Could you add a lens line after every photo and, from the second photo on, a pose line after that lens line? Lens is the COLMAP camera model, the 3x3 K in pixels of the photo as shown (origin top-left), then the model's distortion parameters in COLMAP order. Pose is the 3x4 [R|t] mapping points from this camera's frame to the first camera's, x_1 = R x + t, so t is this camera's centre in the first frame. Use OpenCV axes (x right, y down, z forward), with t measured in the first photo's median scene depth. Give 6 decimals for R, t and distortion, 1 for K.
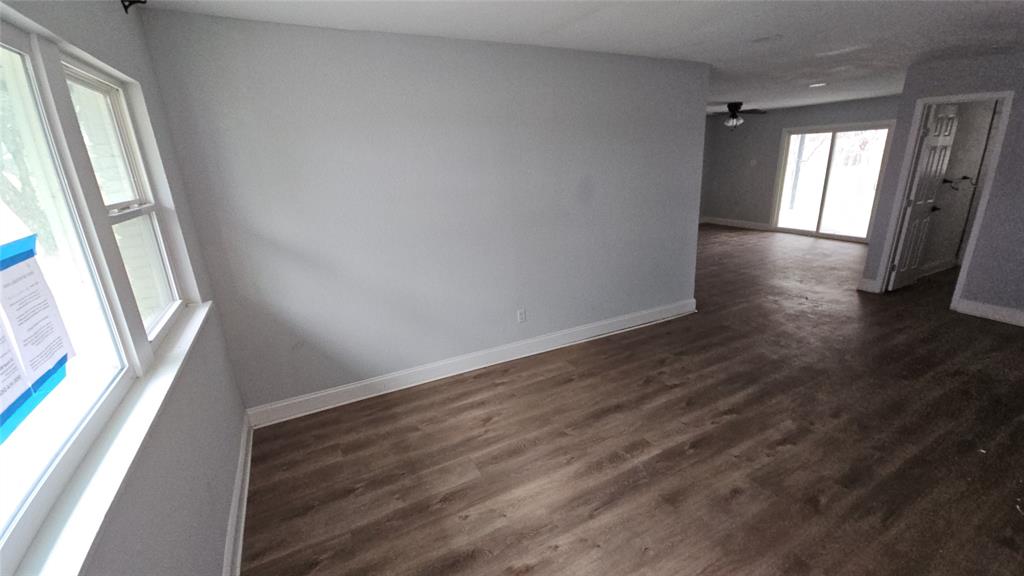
lens RADIAL K [[426.6, 0, 510.6], [0, 426.6, 288.3], [0, 0, 1]] dist [-0.002277, -0.002219]
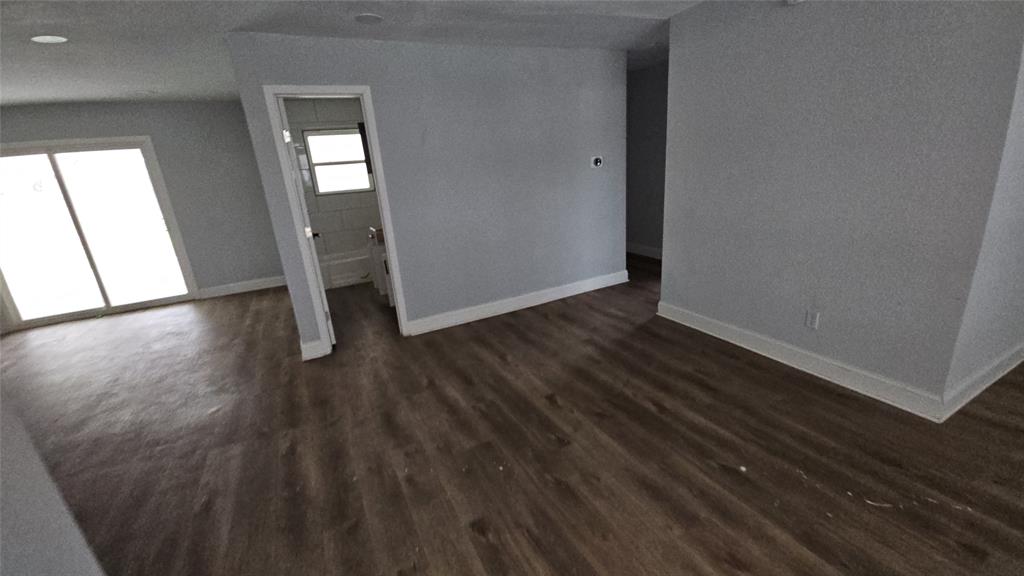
lens RADIAL K [[426.6, 0, 515.5], [0, 426.6, 294.3], [0, 0, 1]] dist [-0.002277, -0.002219]
pose [[0.004620, -0.275016, 0.961428, 0.212740], [0.358249, 0.898078, 0.255173, -0.178023], [-0.933614, 0.343252, 0.102674, 0.679686]]
